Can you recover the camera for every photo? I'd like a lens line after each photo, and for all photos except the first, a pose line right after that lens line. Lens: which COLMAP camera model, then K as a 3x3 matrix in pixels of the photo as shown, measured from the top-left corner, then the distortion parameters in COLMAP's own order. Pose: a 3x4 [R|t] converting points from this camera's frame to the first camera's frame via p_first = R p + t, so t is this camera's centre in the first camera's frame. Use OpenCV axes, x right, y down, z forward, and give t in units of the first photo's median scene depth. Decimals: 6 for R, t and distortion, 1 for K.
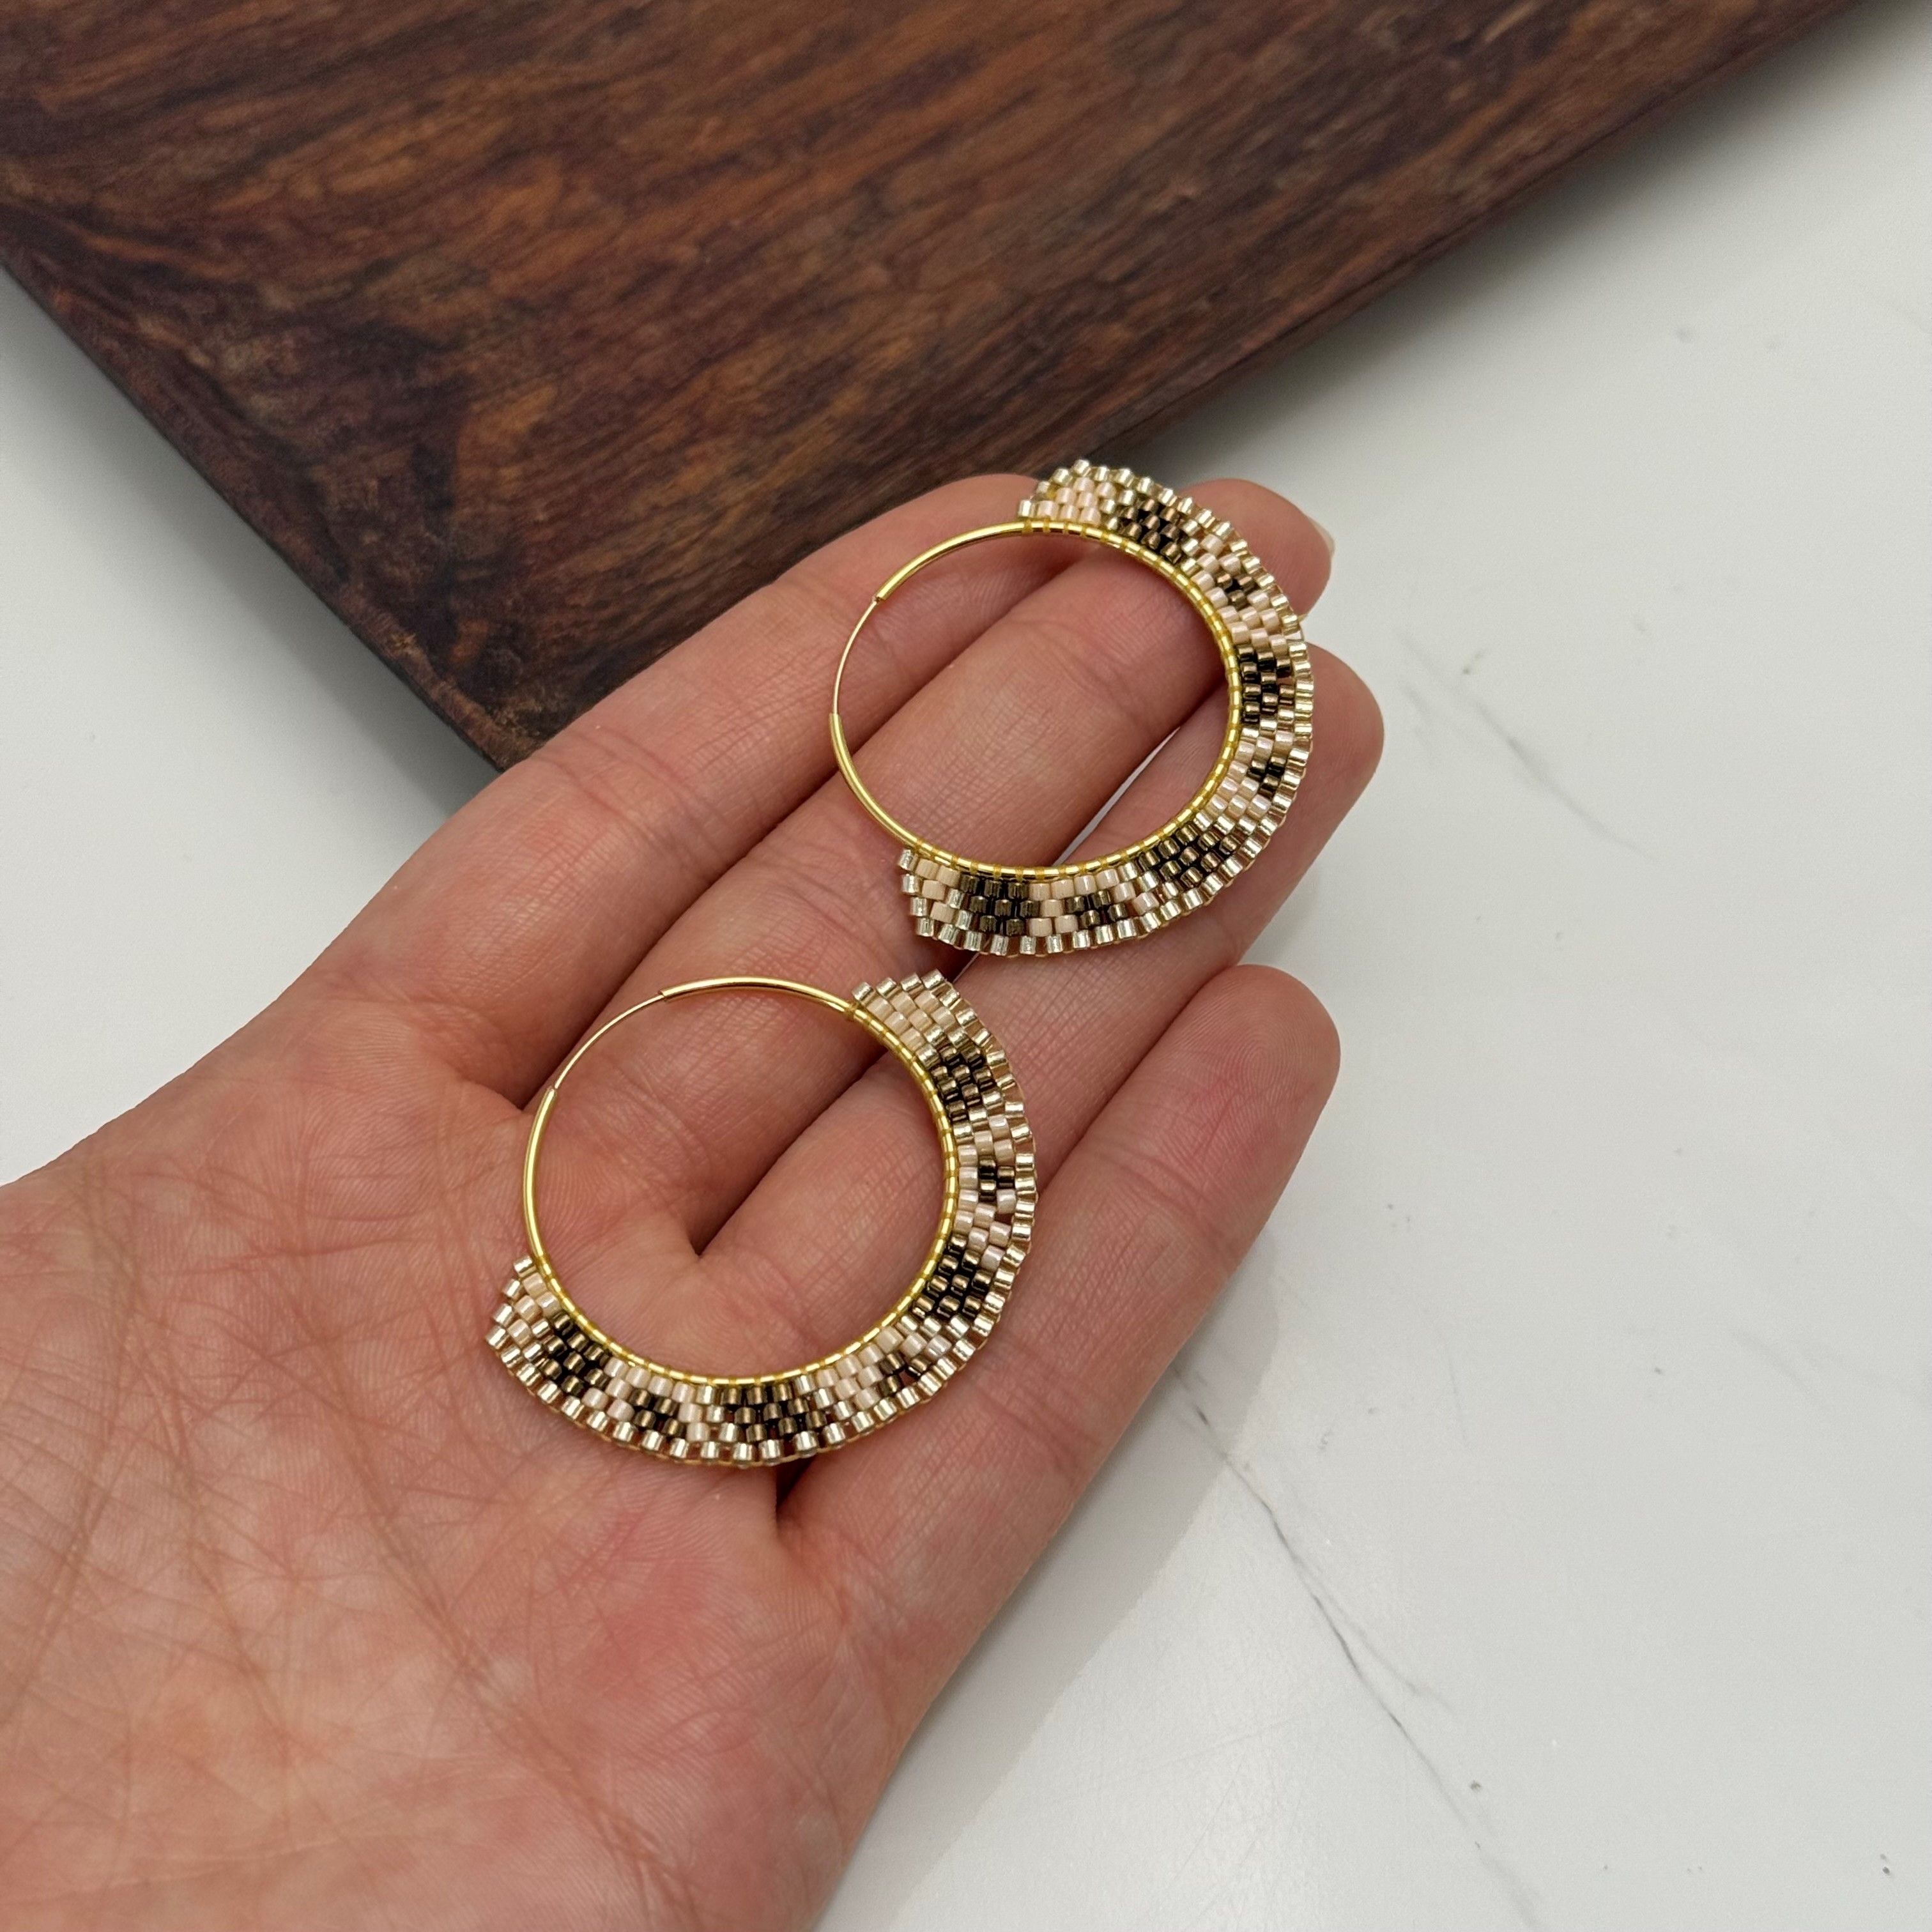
lens RADIAL K [[3757.7, 0, 966.0], [0, 3757.7, 966.0], [0, 0, 1]] dist [0.153485, -0.301553]
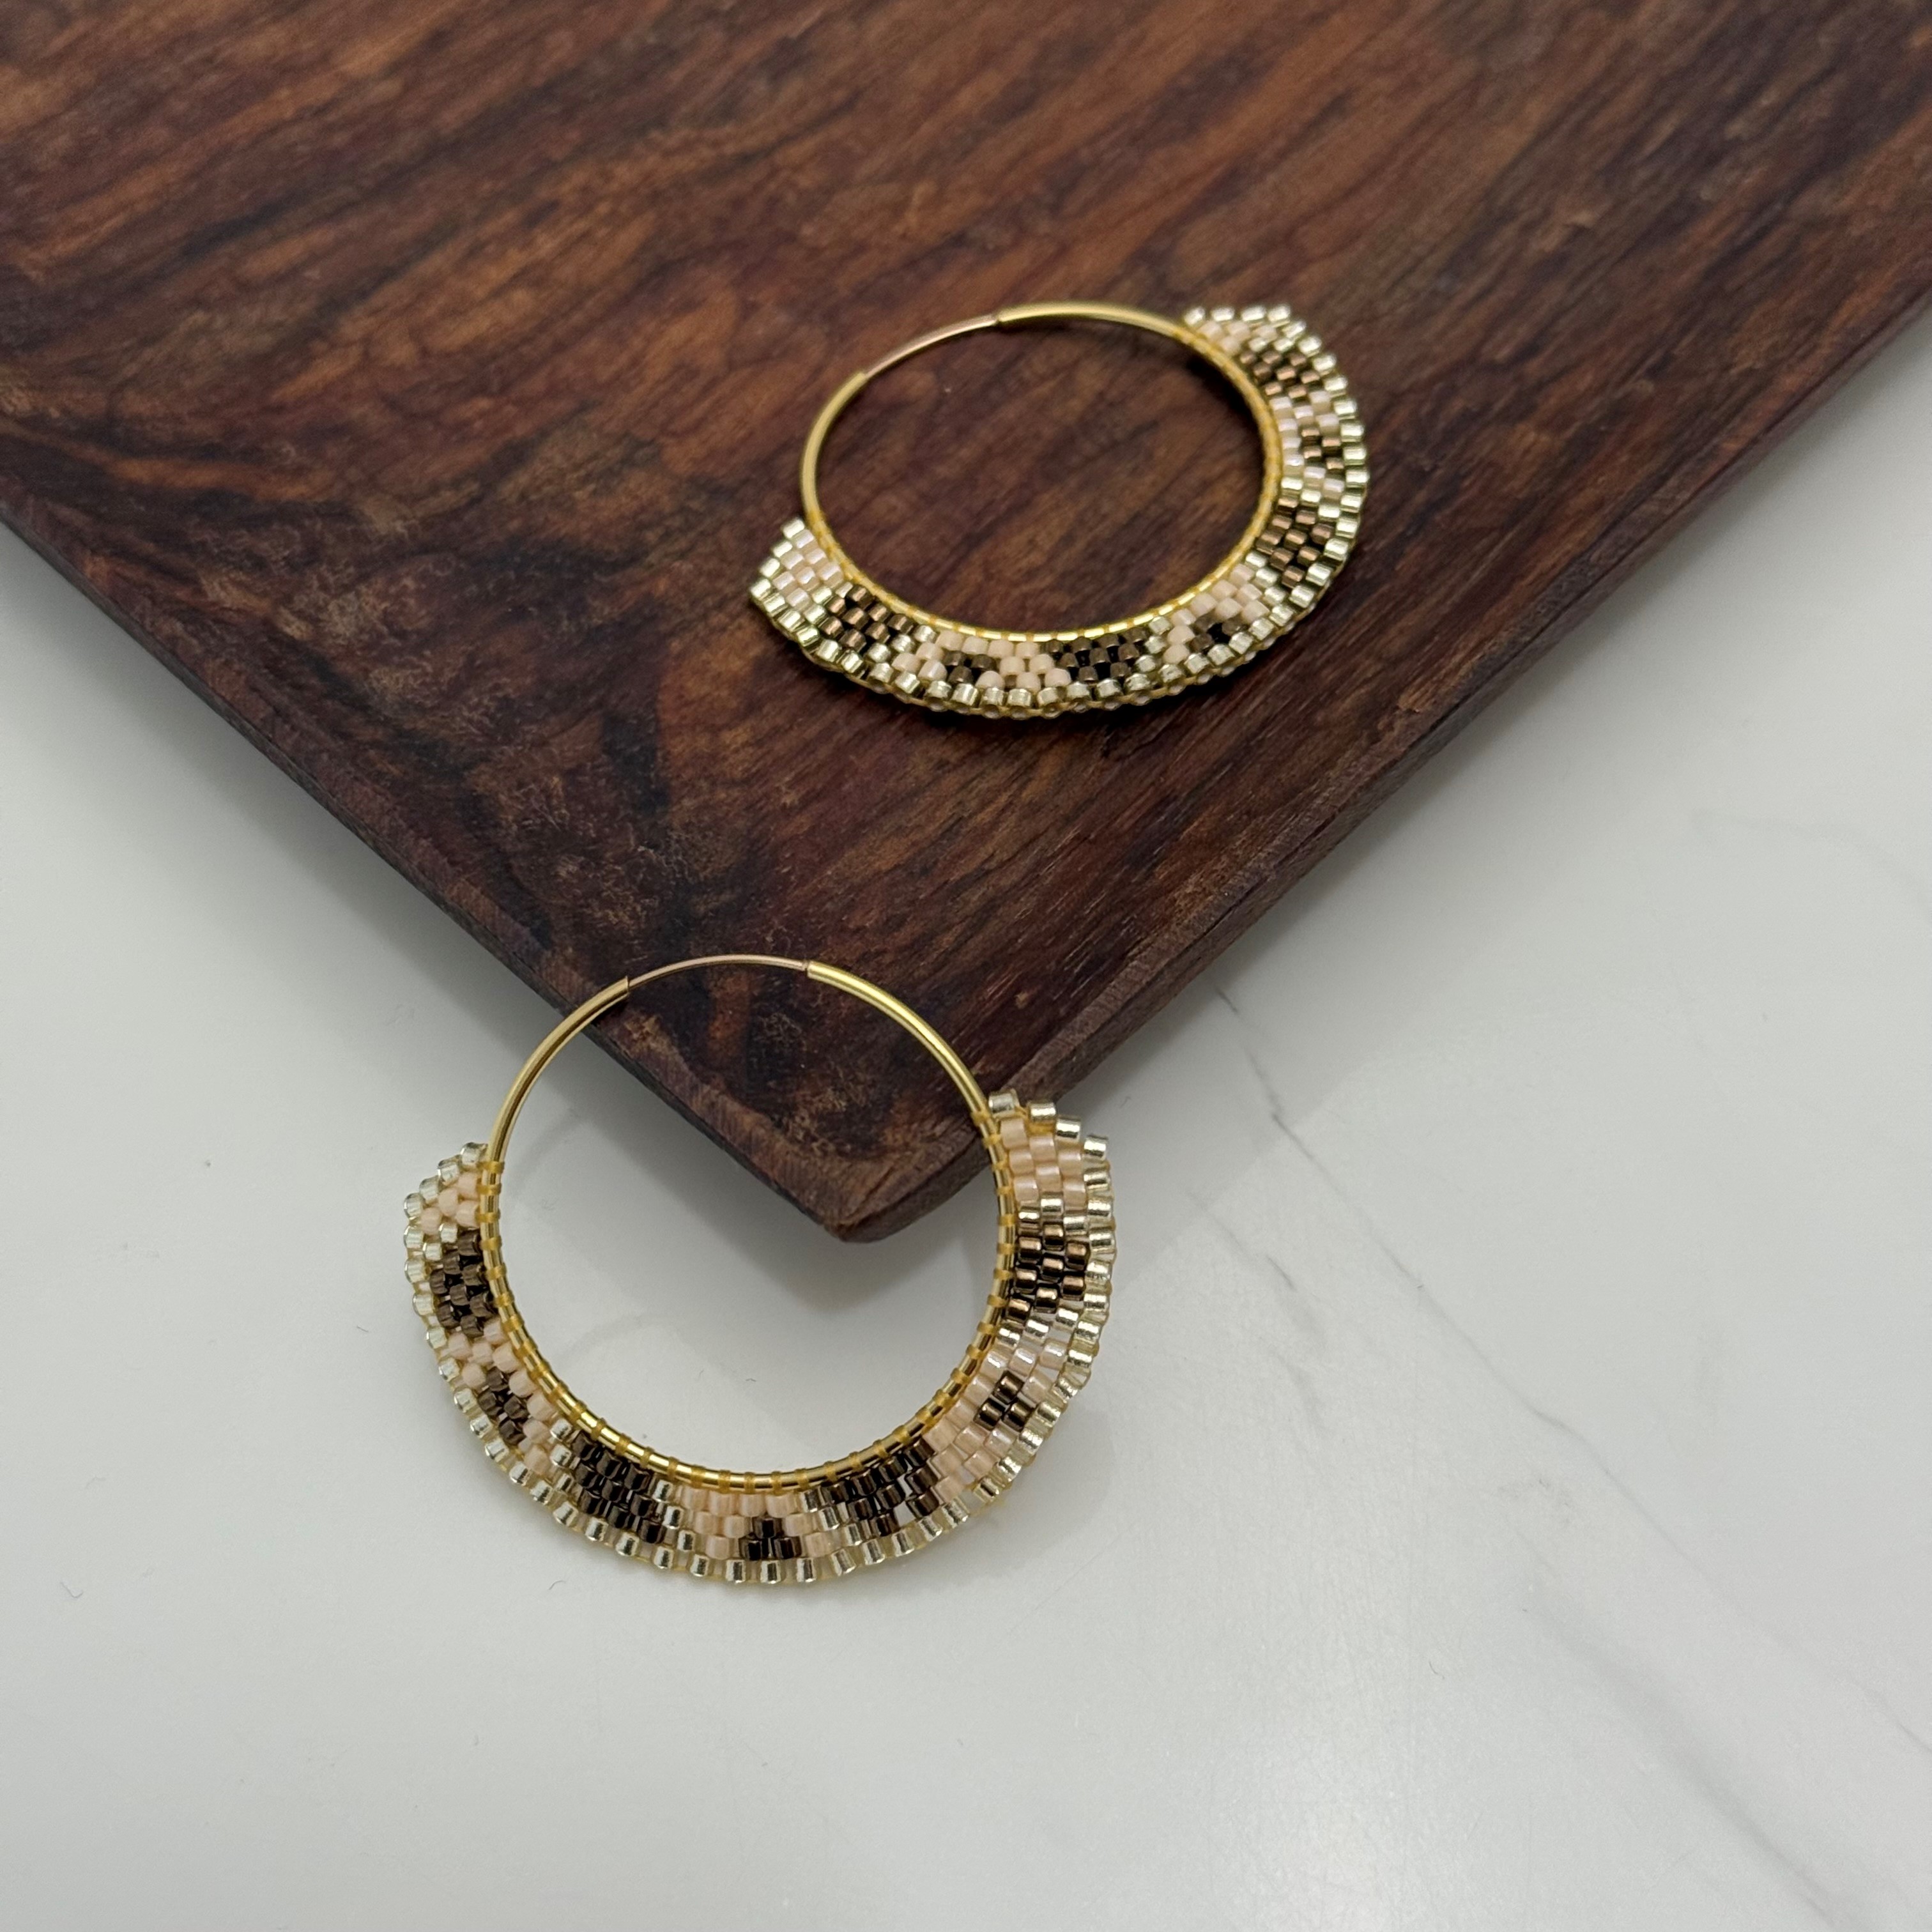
lens RADIAL K [[3757.7, 0, 966.0], [0, 3757.7, 966.0], [0, 0, 1]] dist [0.153485, -0.301553]
pose [[0.994271, -0.106803, 0.004323, -0.081479], [0.106362, 0.992559, 0.059274, -0.120416], [-0.010621, -0.058475, 0.998232, 0.265234]]
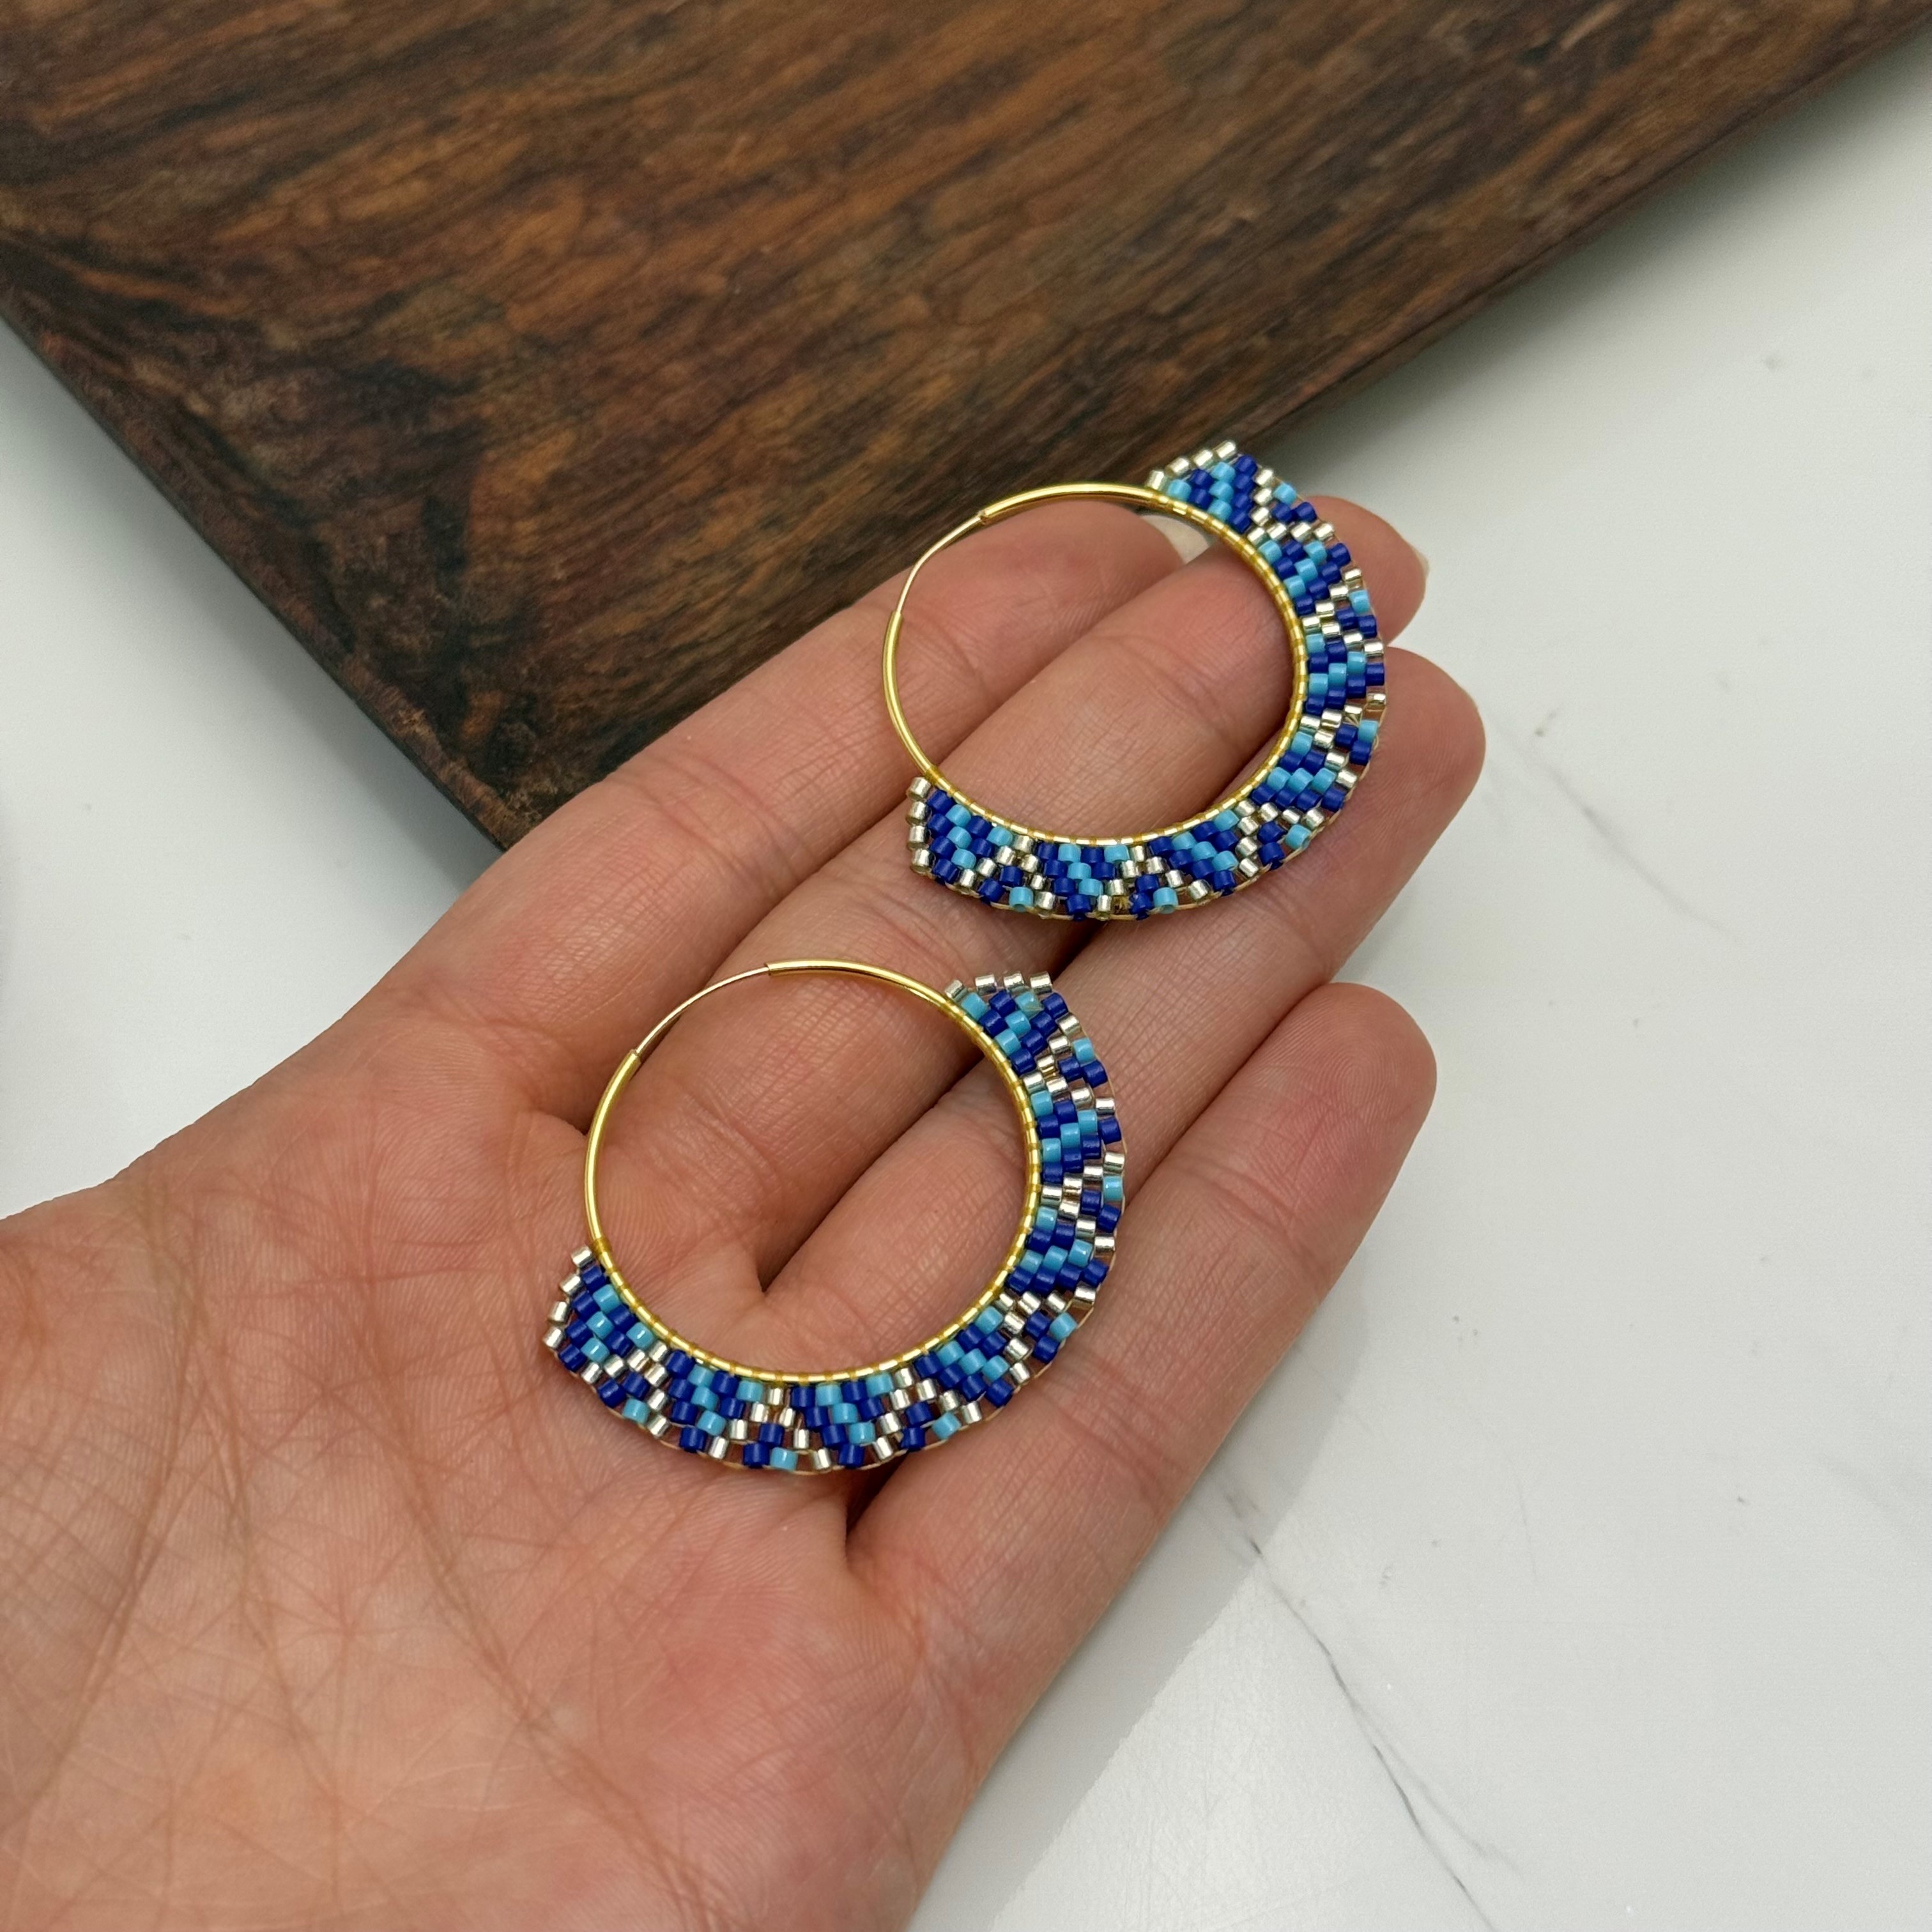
lens RADIAL K [[3757.7, 0, 966.0], [0, 3757.7, 966.0], [0, 0, 1]] dist [0.153485, -0.301553]
pose [[0.999863, 0.001579, -0.016469, 0.004810], [-0.001030, 0.999447, 0.033238, -0.050179], [0.016512, -0.033216, 0.999312, 0.052028]]
